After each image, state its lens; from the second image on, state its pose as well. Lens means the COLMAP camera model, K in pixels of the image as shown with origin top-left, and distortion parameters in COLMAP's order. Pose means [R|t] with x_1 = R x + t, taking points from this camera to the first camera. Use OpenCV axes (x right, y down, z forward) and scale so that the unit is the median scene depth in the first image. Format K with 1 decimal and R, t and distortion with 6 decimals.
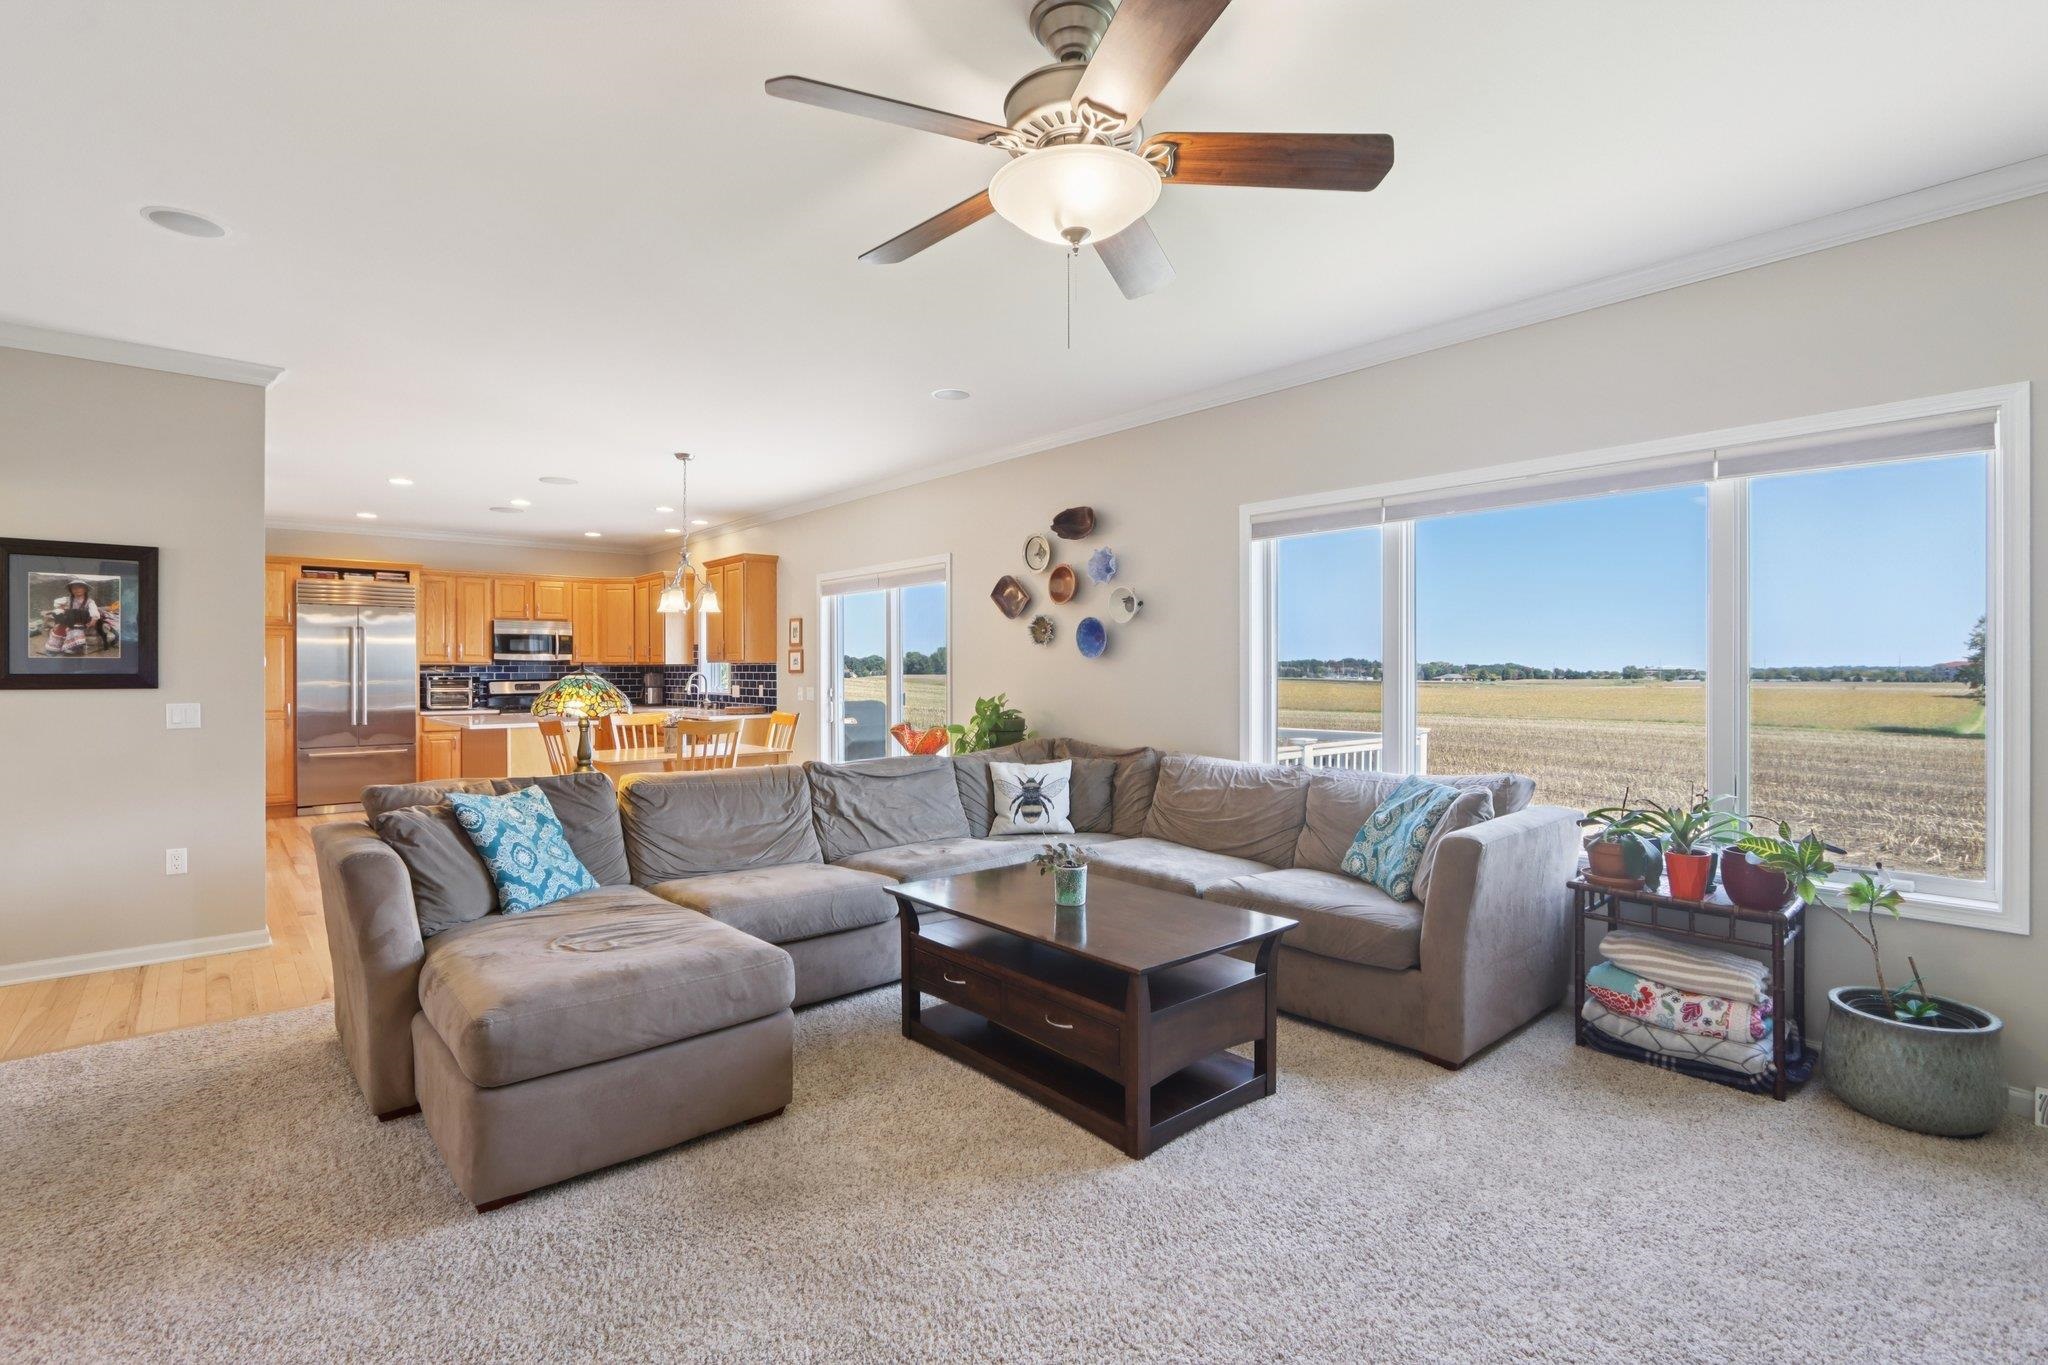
lens RADIAL K [[946.3, 0, 1025.1], [0, 946.3, 674.6], [0, 0, 1]] dist [-0.015080, 0.002045]
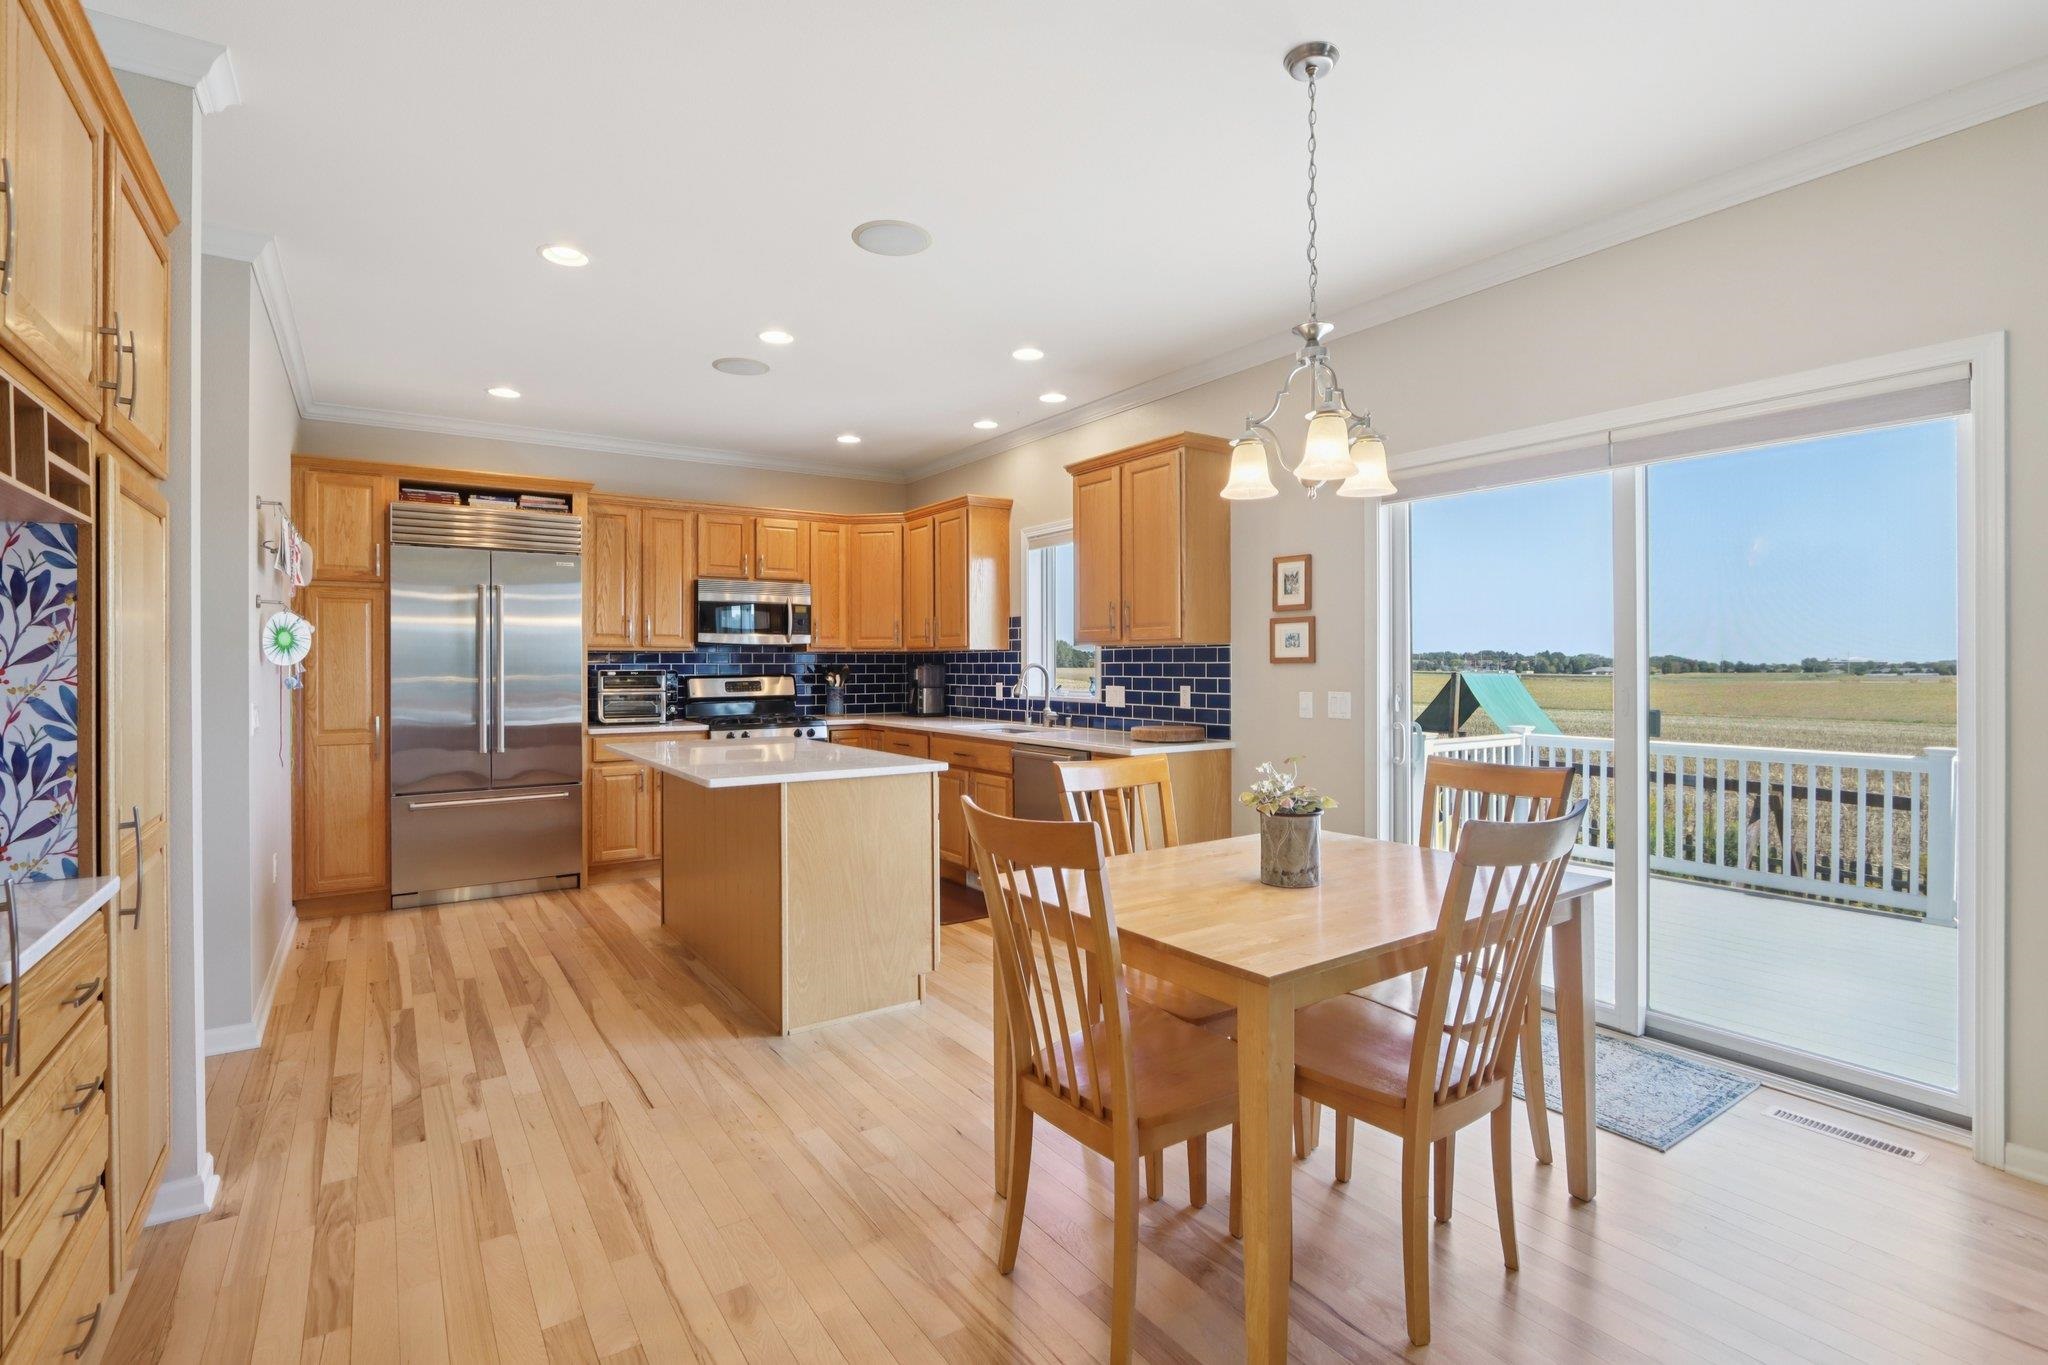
lens RADIAL K [[946.3, 0, 1023.7], [0, 946.3, 663.9], [0, 0, 1]] dist [-0.015080, 0.002045]
pose [[0.992494, 0.000170, -0.122292, -0.281225], [-0.000636, 0.999993, -0.003773, 0.000271], [0.122290, 0.003823, 0.992487, 0.418125]]
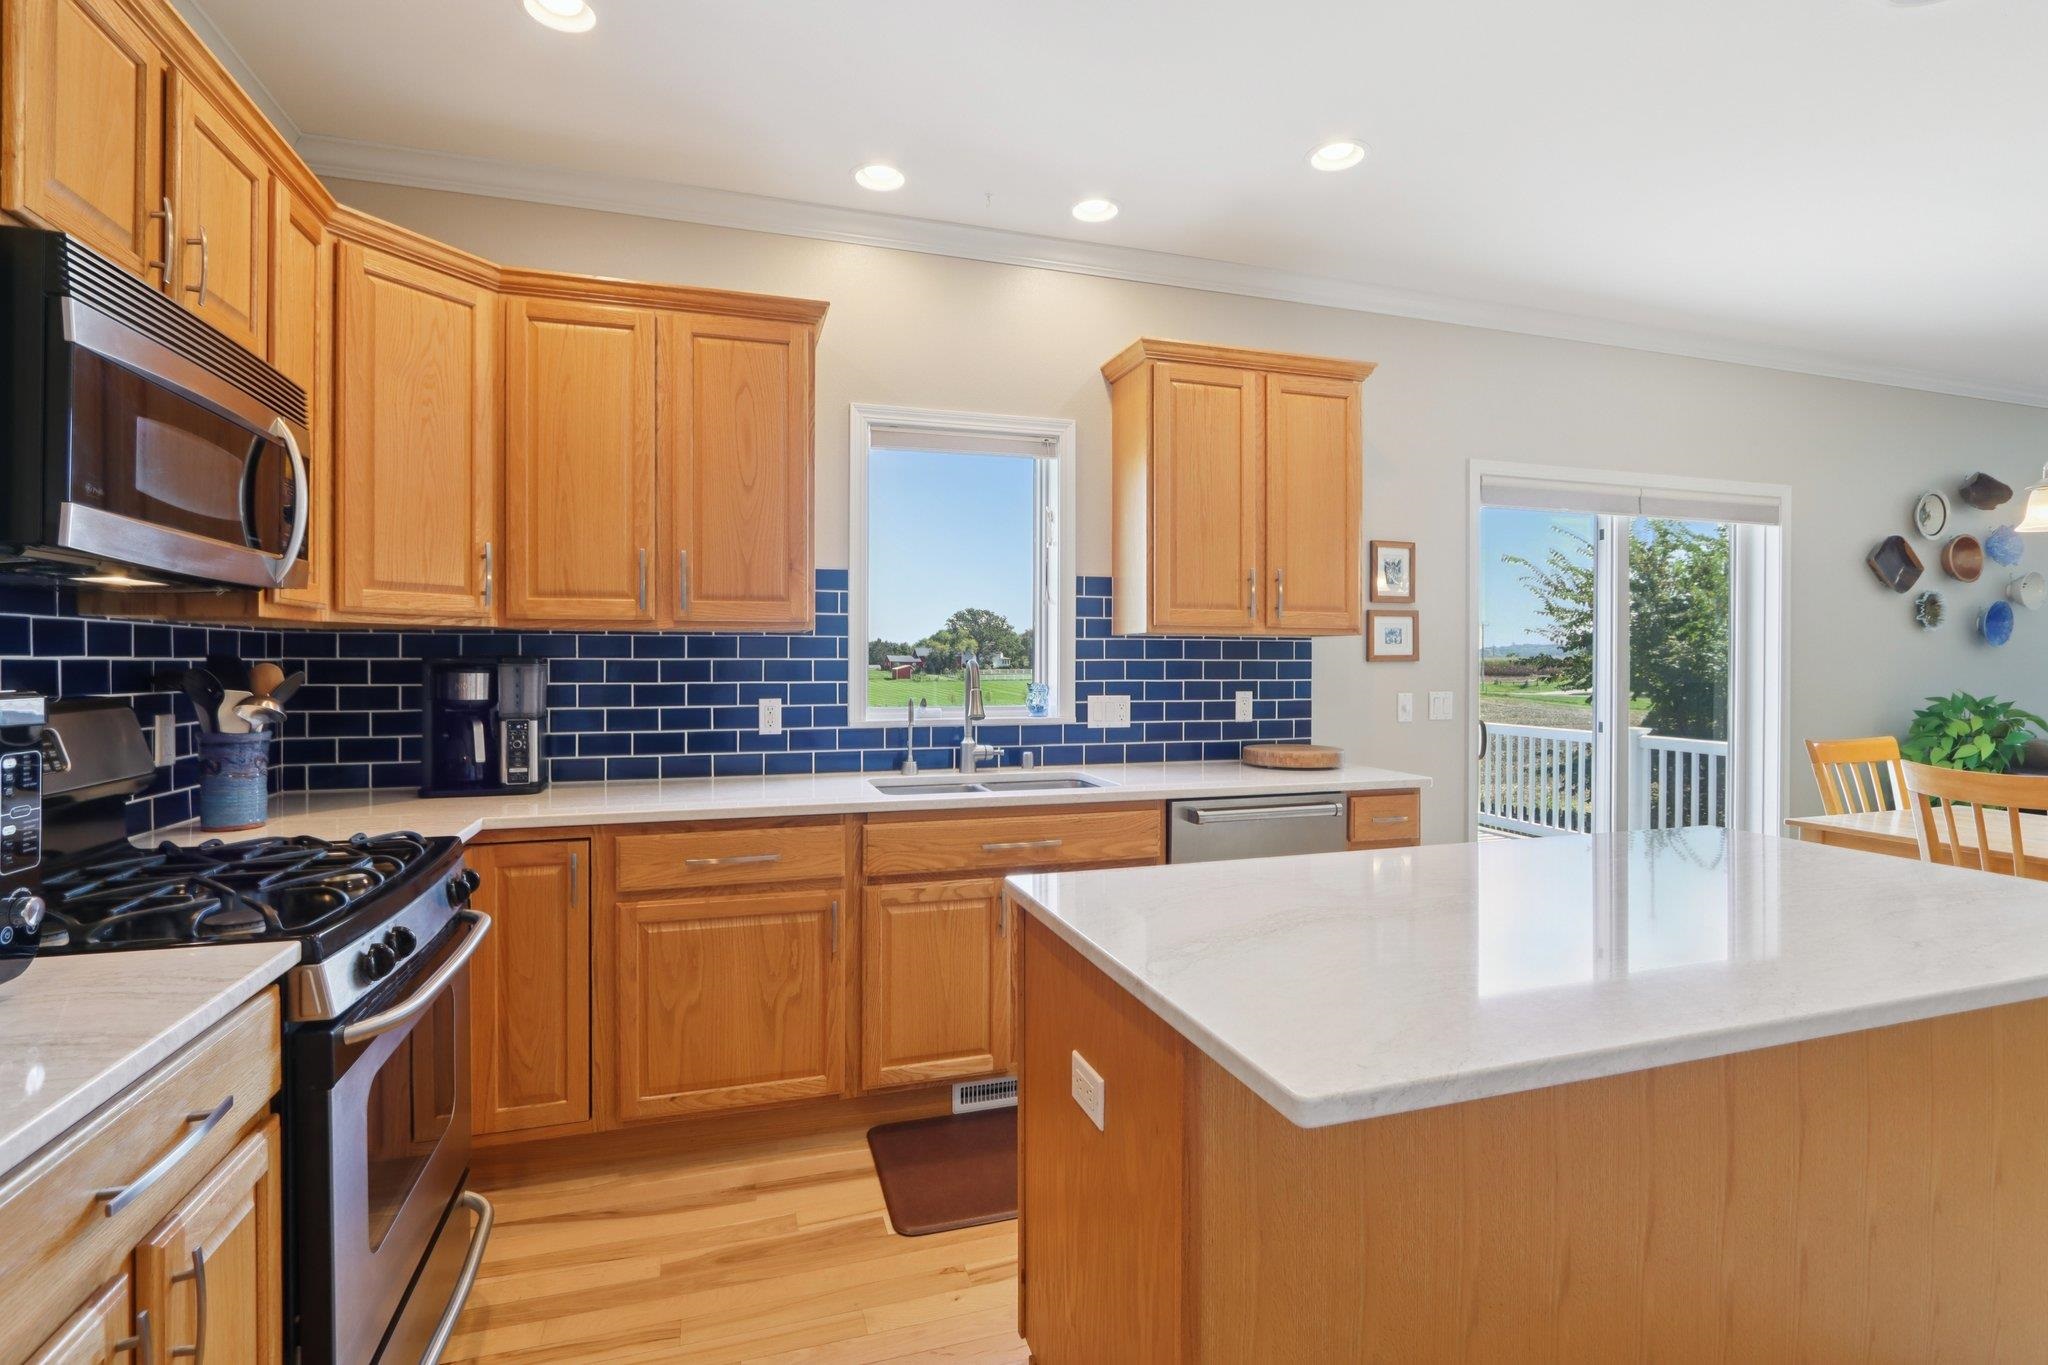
lens RADIAL K [[946.3, 0, 1014.1], [0, 946.3, 666.5], [0, 0, 1]] dist [-0.015080, 0.002045]
pose [[0.406533, 0.000565, 0.913636, -0.634500], [0.002547, 0.999995, -0.001751, 0.000568], [-0.913633, 0.003039, 0.406529, 0.854744]]
